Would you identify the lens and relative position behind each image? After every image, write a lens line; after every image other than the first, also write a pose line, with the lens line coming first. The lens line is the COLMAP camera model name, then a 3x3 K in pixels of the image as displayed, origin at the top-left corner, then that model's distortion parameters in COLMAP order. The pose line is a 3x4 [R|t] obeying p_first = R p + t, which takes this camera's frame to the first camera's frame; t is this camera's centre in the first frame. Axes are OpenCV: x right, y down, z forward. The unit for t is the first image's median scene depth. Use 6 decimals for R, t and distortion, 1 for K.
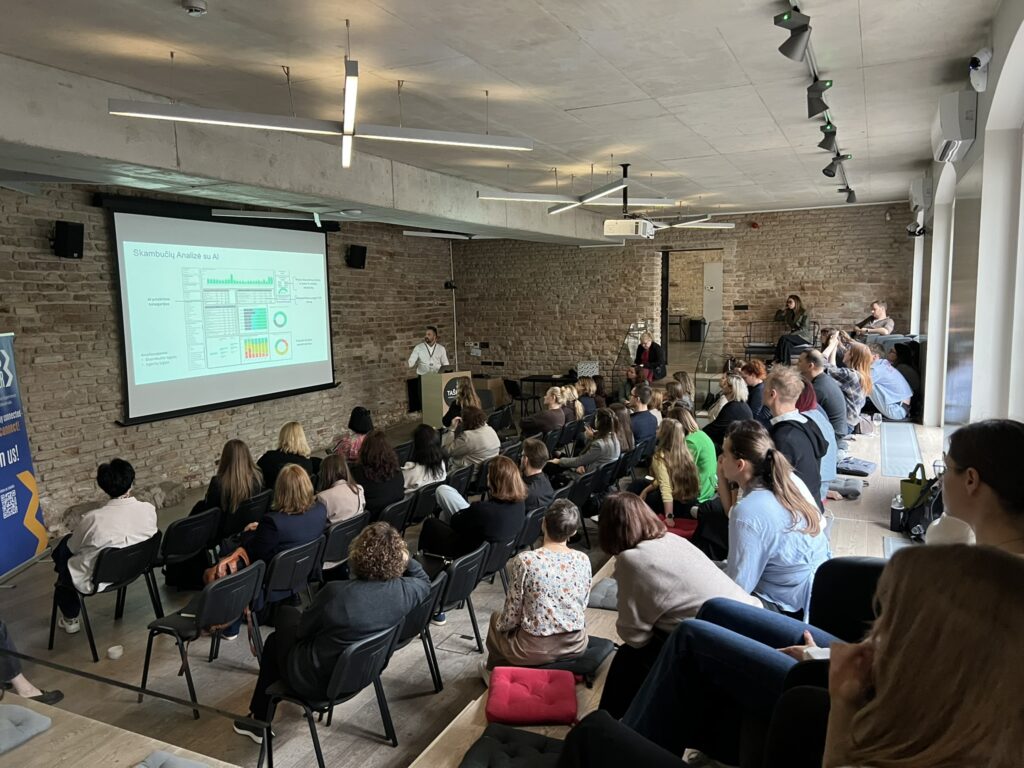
lens RADIAL K [[775.7, 0, 515.6], [0, 775.7, 380.0], [0, 0, 1]] dist [0.031435, -0.044370]
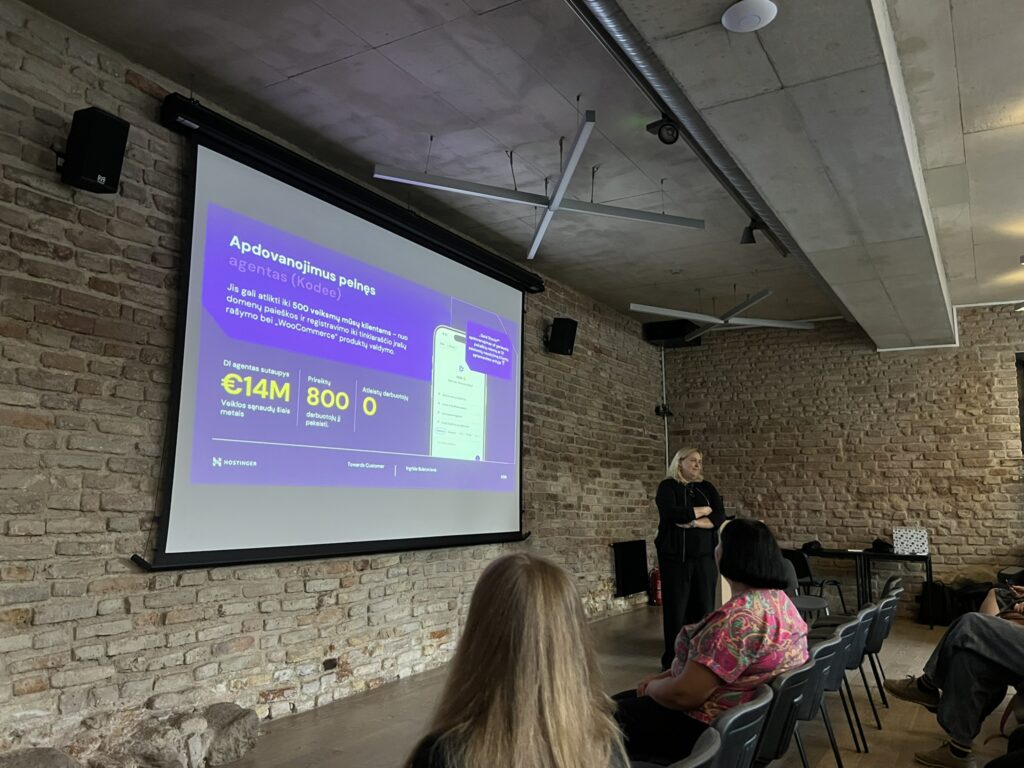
lens RADIAL K [[775.7, 0, 507.5], [0, 775.7, 382.6], [0, 0, 1]] dist [0.031435, -0.044370]
pose [[0.991852, 0.019056, -0.125961, -0.194605], [-0.050042, 0.967551, -0.247672, 0.045446], [0.117154, 0.251957, 0.960621, 0.454445]]
